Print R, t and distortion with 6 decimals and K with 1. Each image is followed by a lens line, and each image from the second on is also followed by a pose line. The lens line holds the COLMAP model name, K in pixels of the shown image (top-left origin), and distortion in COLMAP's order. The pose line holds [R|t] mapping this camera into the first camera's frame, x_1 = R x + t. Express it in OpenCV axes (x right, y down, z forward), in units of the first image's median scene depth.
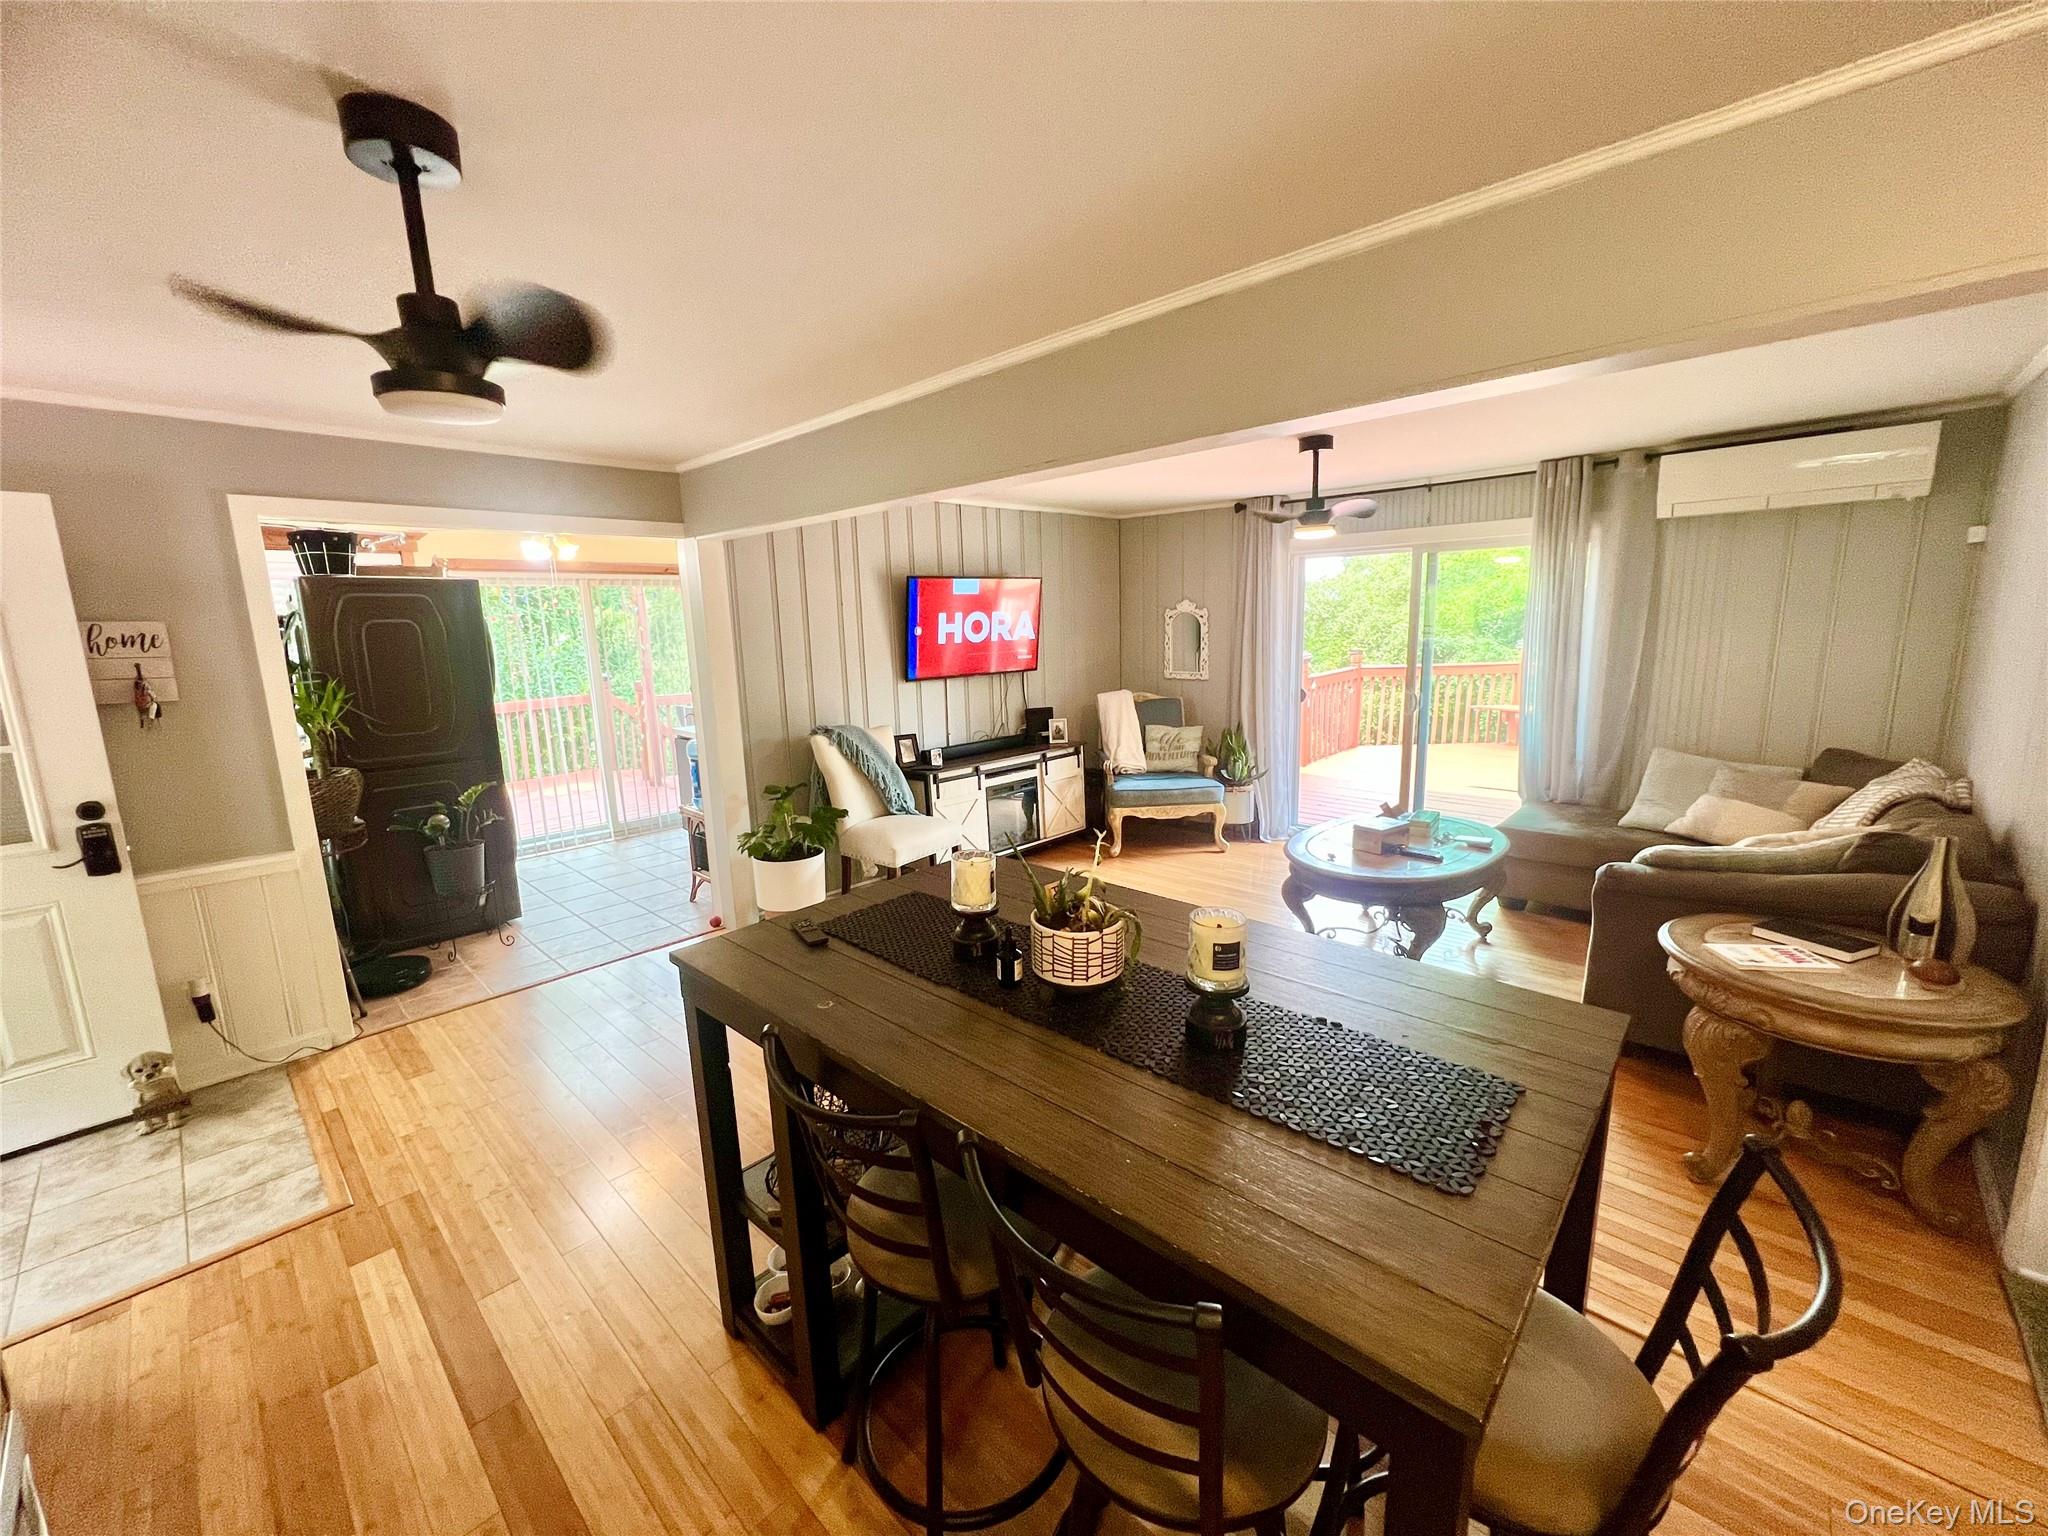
lens RADIAL K [[818.4, 0, 1015.0], [0, 818.4, 766.9], [0, 0, 1]] dist [-0.001853, 0.000456]
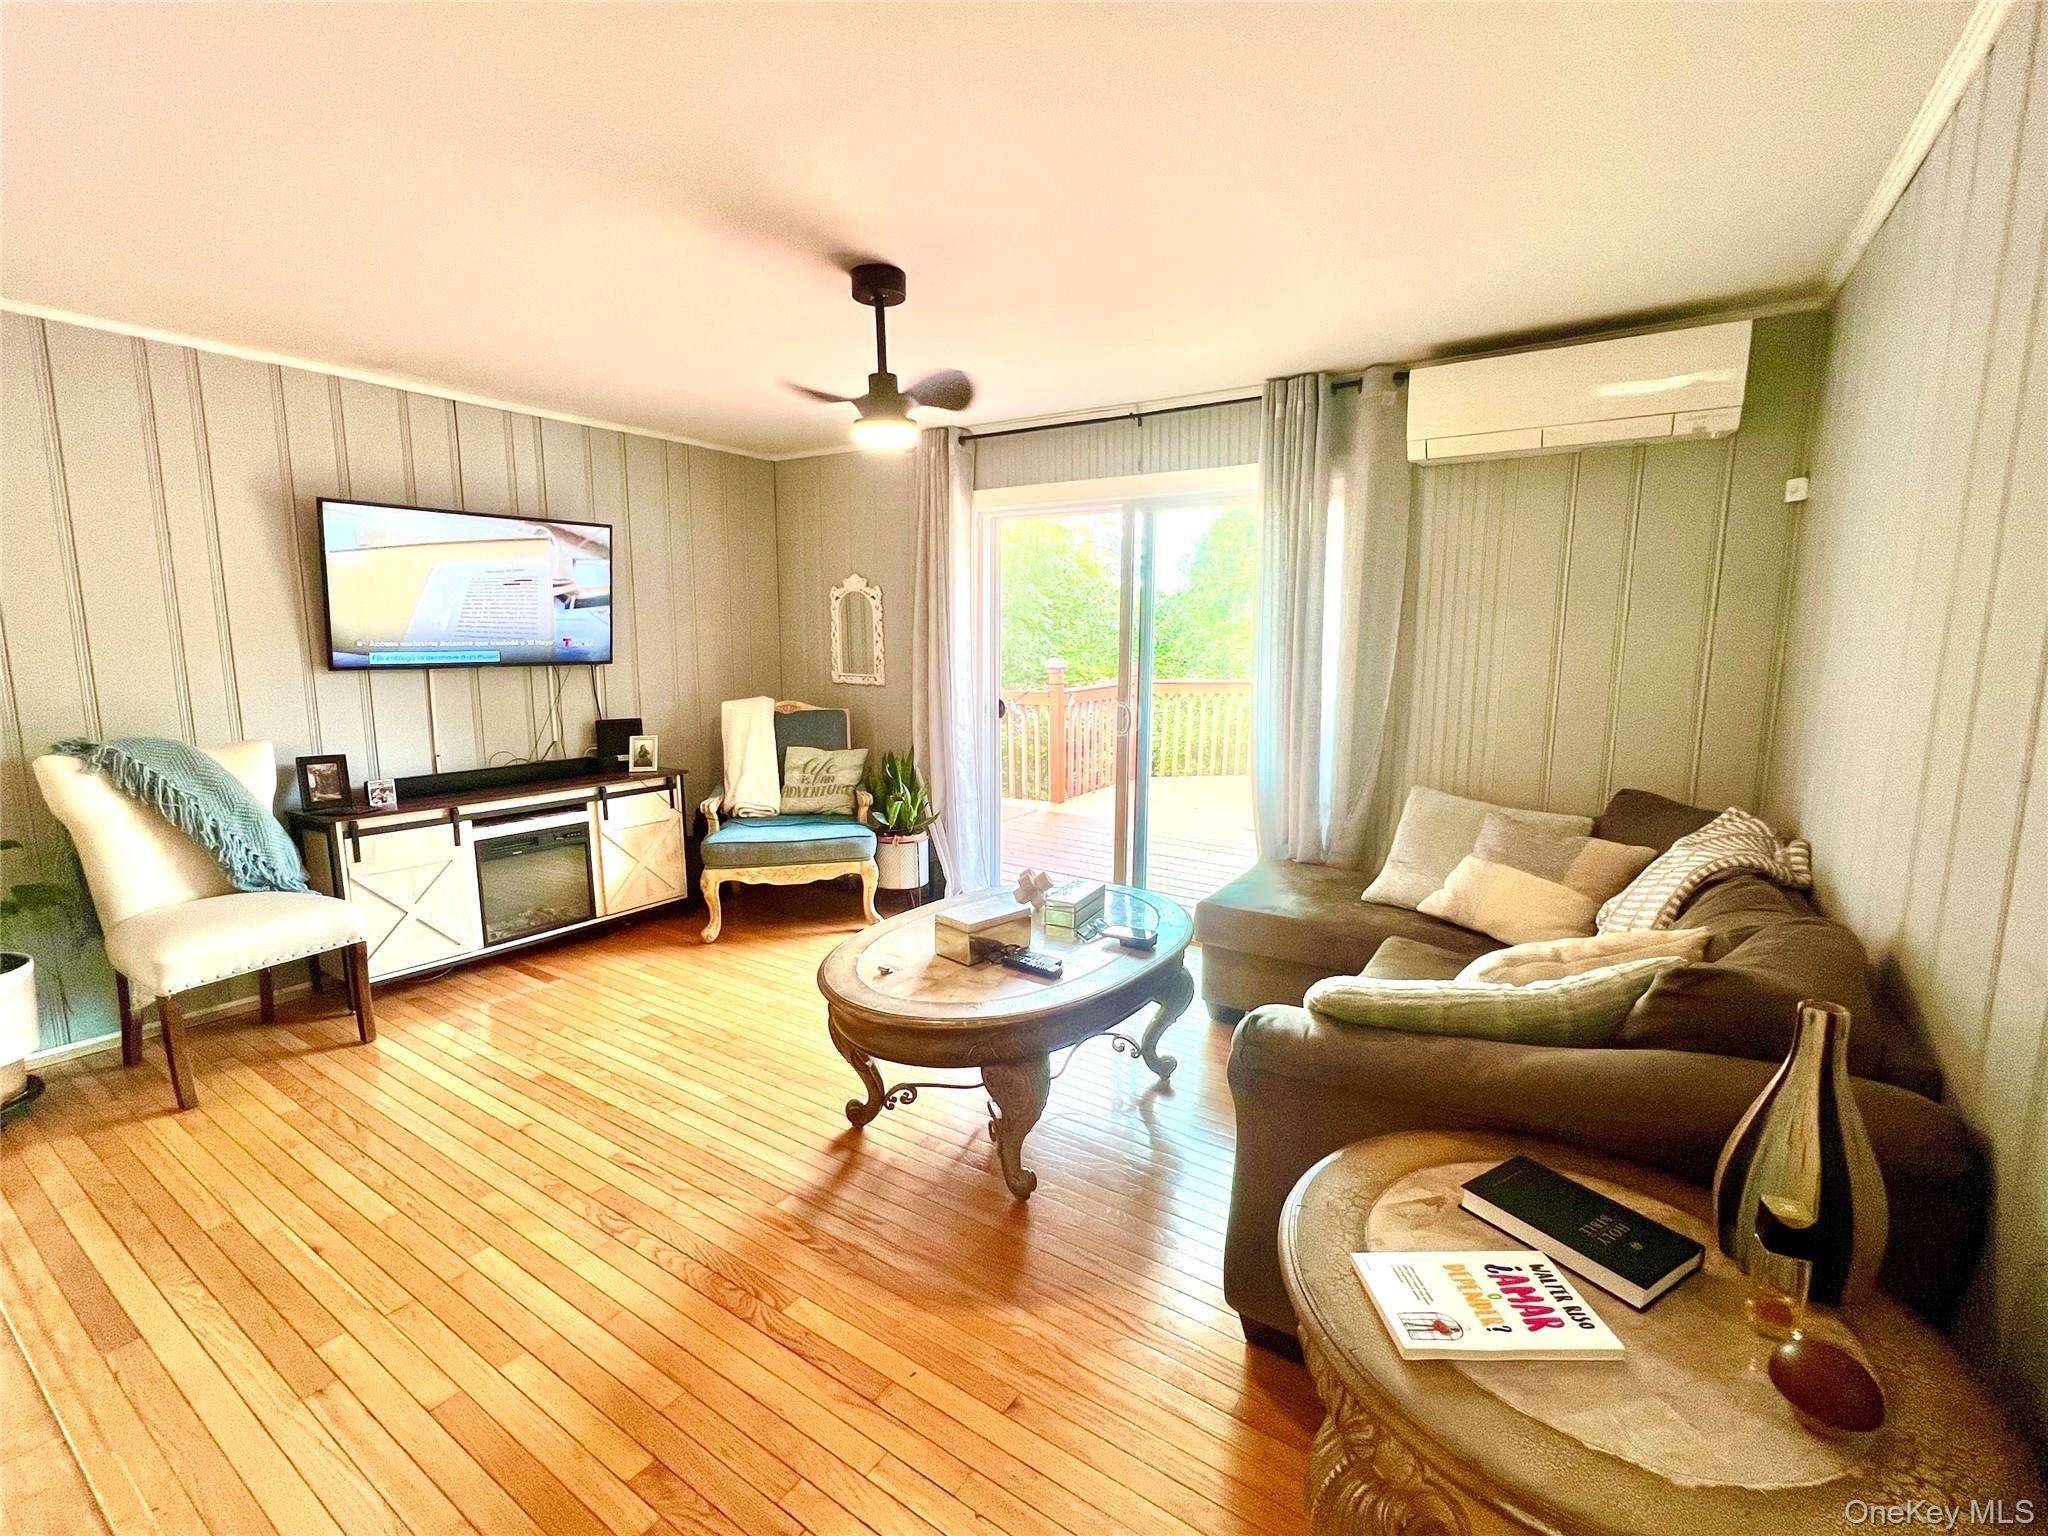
lens RADIAL K [[896.2, 0, 1017.2], [0, 896.2, 766.7], [0, 0, 1]] dist [-0.002048, 0.000240]
pose [[0.984715, 0.009313, 0.173922, 0.292410], [-0.003651, 0.999454, -0.032843, -0.012678], [-0.174133, 0.031706, 0.984212, 0.279211]]
